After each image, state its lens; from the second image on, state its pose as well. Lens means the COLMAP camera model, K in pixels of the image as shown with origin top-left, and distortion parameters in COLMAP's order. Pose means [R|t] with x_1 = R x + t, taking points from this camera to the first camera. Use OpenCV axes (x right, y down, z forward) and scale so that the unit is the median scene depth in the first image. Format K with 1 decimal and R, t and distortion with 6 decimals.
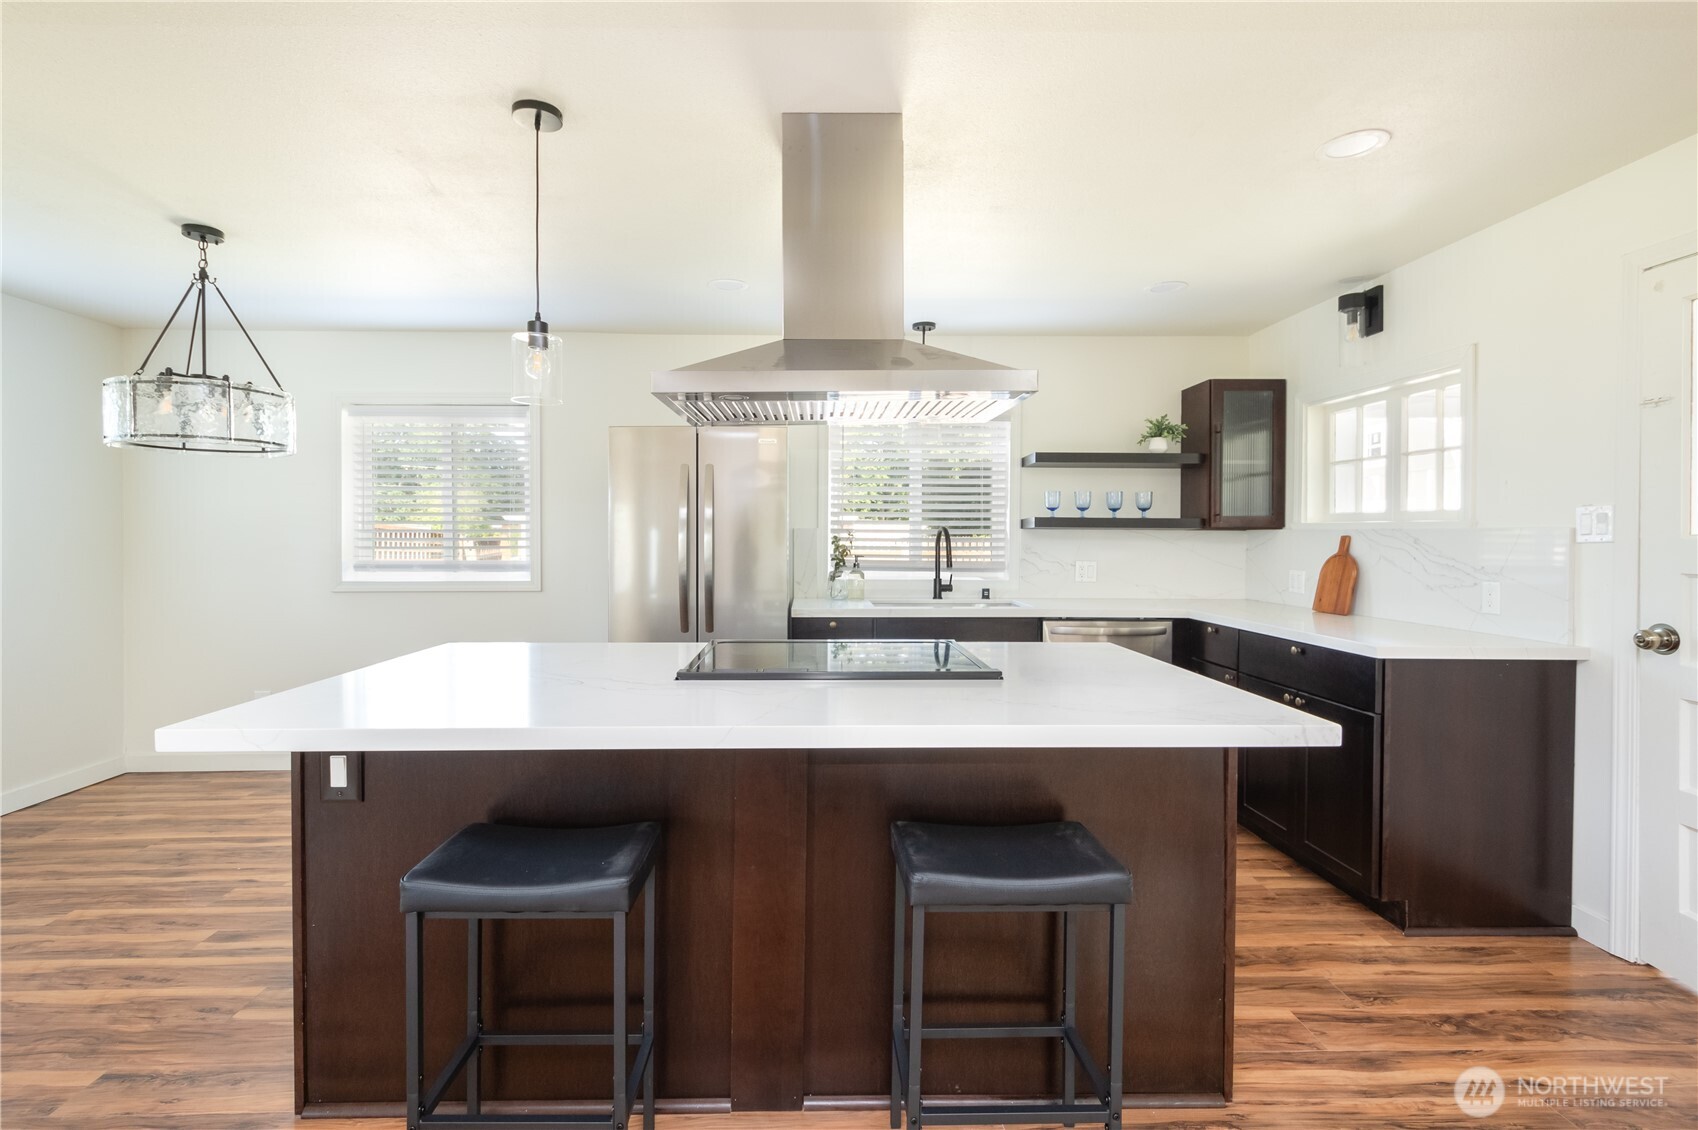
lens RADIAL K [[765.7, 0, 845.3], [0, 765.7, 556.8], [0, 0, 1]] dist [-0.008612, 0.001054]
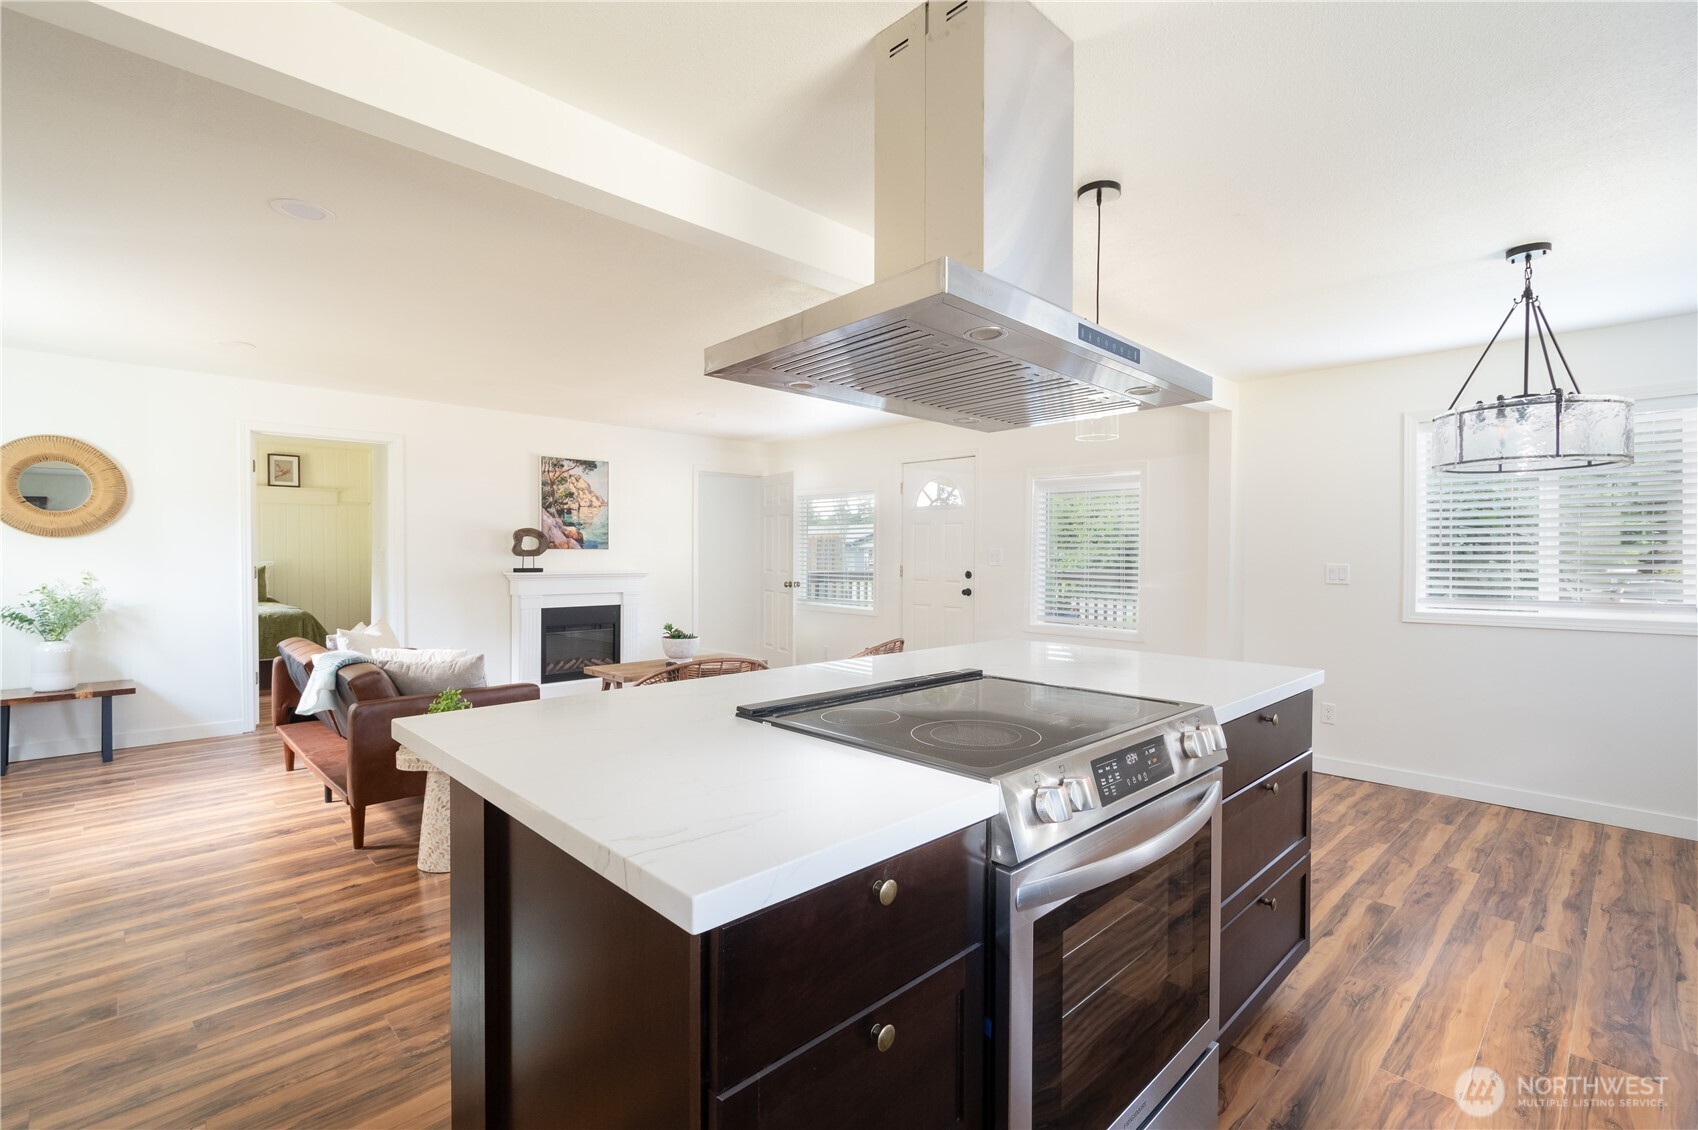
lens RADIAL K [[765.7, 0, 861.3], [0, 765.7, 564.9], [0, 0, 1]] dist [-0.008612, 0.001054]
pose [[-0.740661, 0.002034, -0.671876, 0.465503], [-0.025715, 0.999177, 0.031373, -0.024784], [0.671387, 0.040514, -0.739999, 1.157532]]
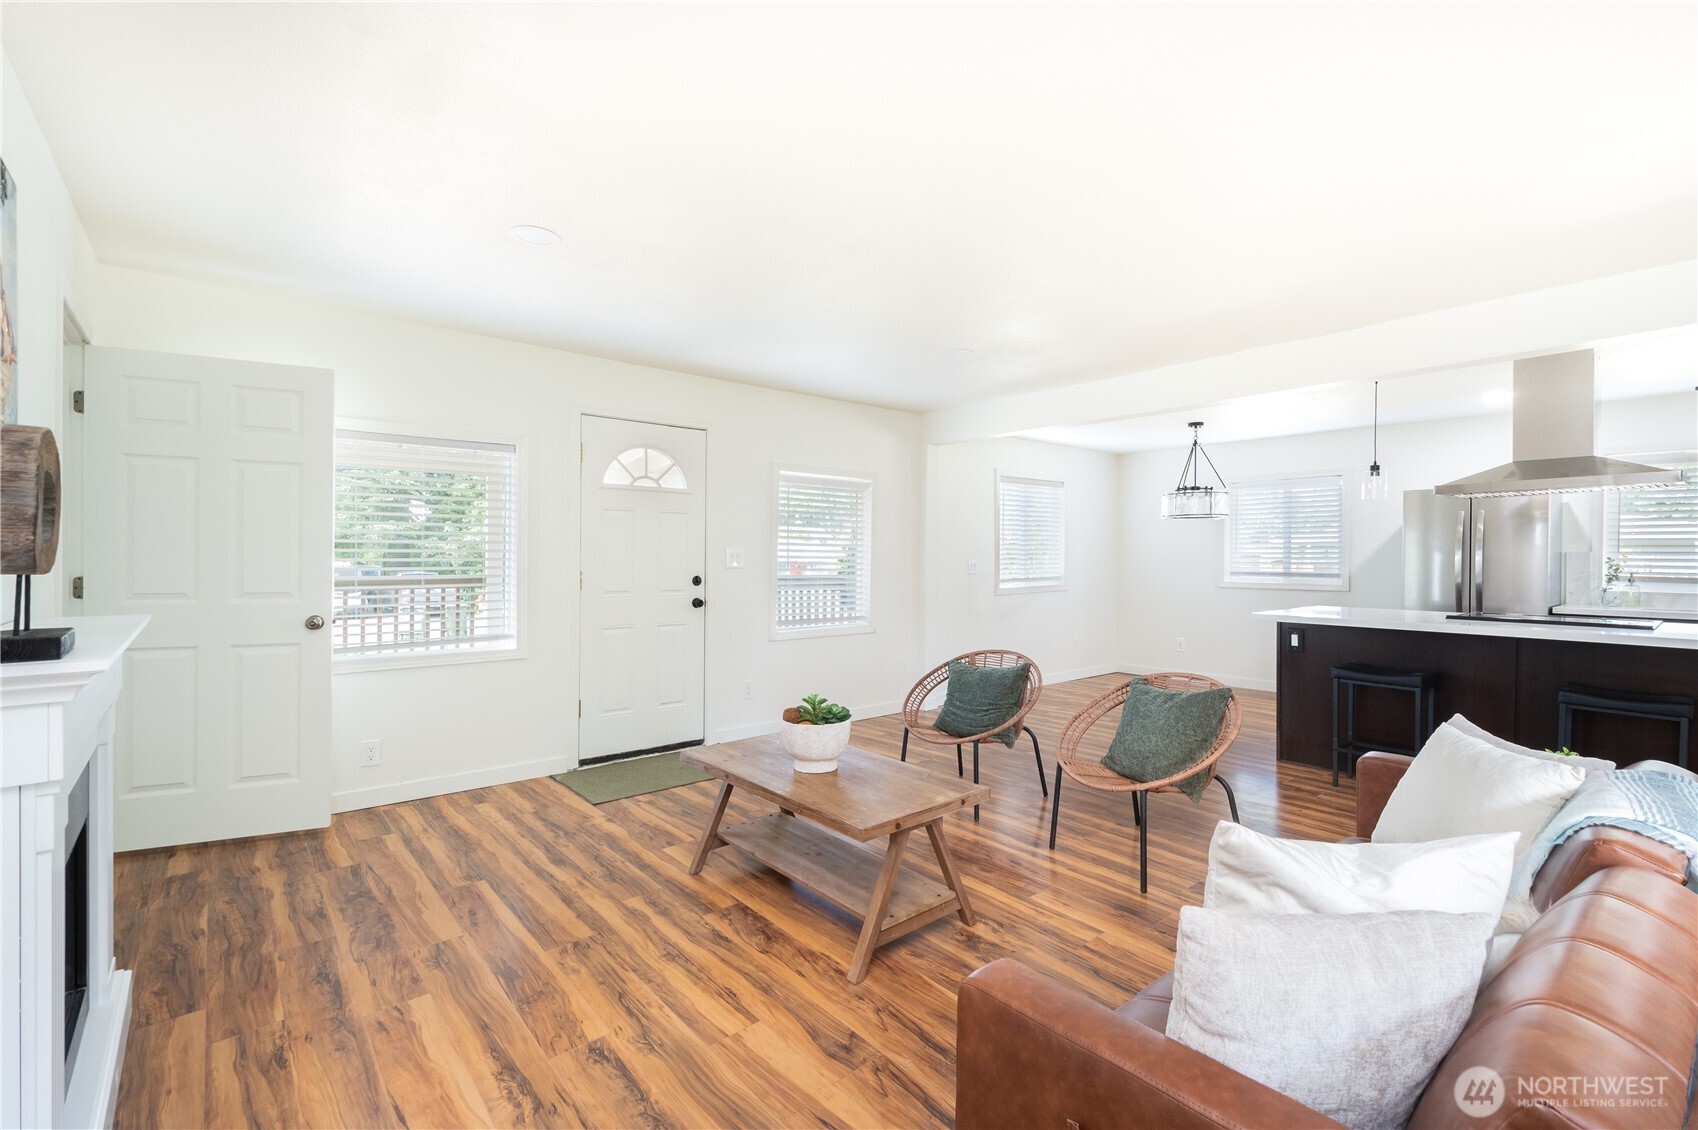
lens RADIAL K [[765.7, 0, 854.3], [0, 765.7, 552.6], [0, 0, 1]] dist [-0.008612, 0.001054]
pose [[0.624086, -0.003965, -0.781345, 0.321315], [-0.022303, 0.999489, -0.022886, 0.038734], [0.781037, 0.031709, 0.623679, -1.274069]]
